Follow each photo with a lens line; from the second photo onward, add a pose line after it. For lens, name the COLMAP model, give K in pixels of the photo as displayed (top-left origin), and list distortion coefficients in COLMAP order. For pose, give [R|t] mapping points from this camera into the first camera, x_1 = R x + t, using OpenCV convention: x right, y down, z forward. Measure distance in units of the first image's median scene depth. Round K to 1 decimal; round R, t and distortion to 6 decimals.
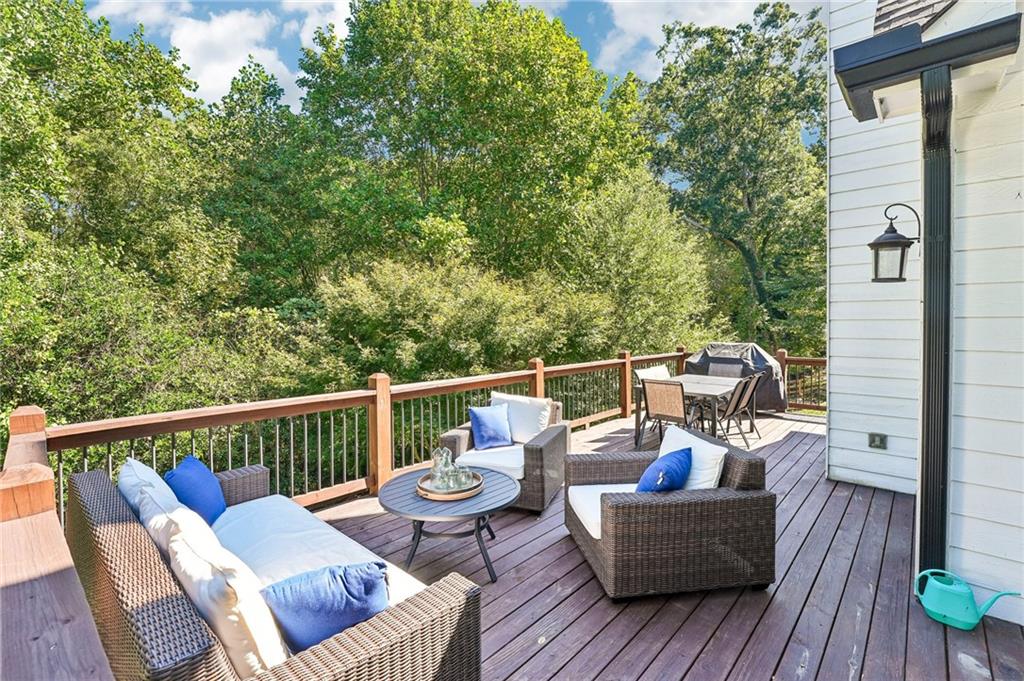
lens RADIAL K [[454.2, 0, 494.4], [0, 454.2, 326.0], [0, 0, 1]] dist [-0.050268, -0.000053]
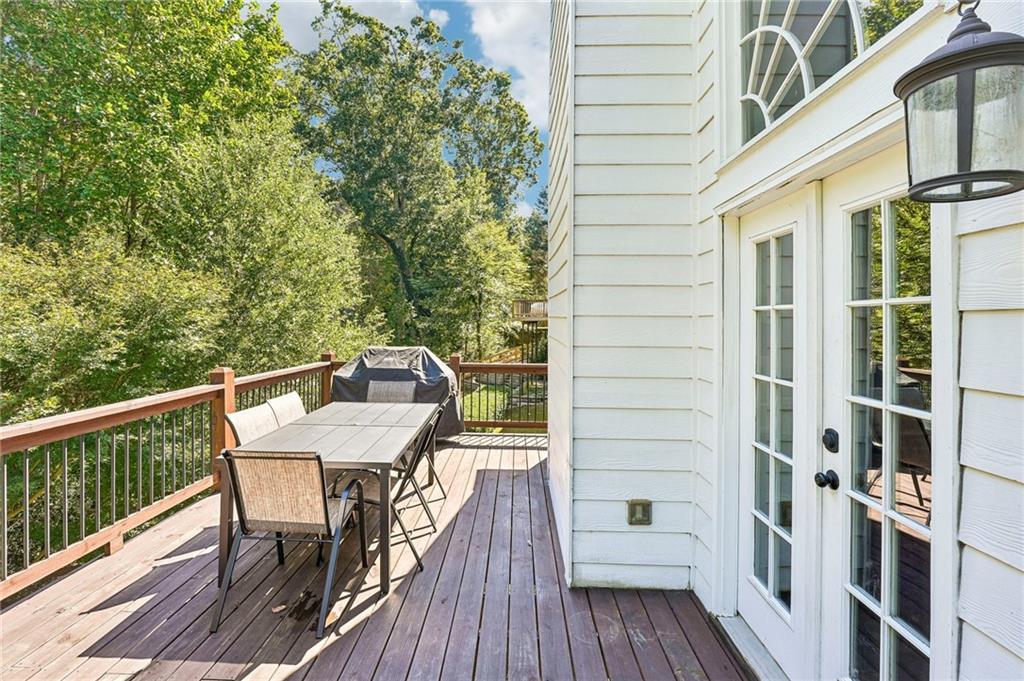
lens RADIAL K [[476.8, 0, 495.7], [0, 476.8, 317.4], [0, 0, 1]] dist [0.002186, 0.000660]
pose [[0.749559, 0.011271, 0.661842, 0.055839], [-0.004666, 0.999920, -0.011744, -0.000766], [-0.661921, 0.005715, 0.749552, 0.126456]]
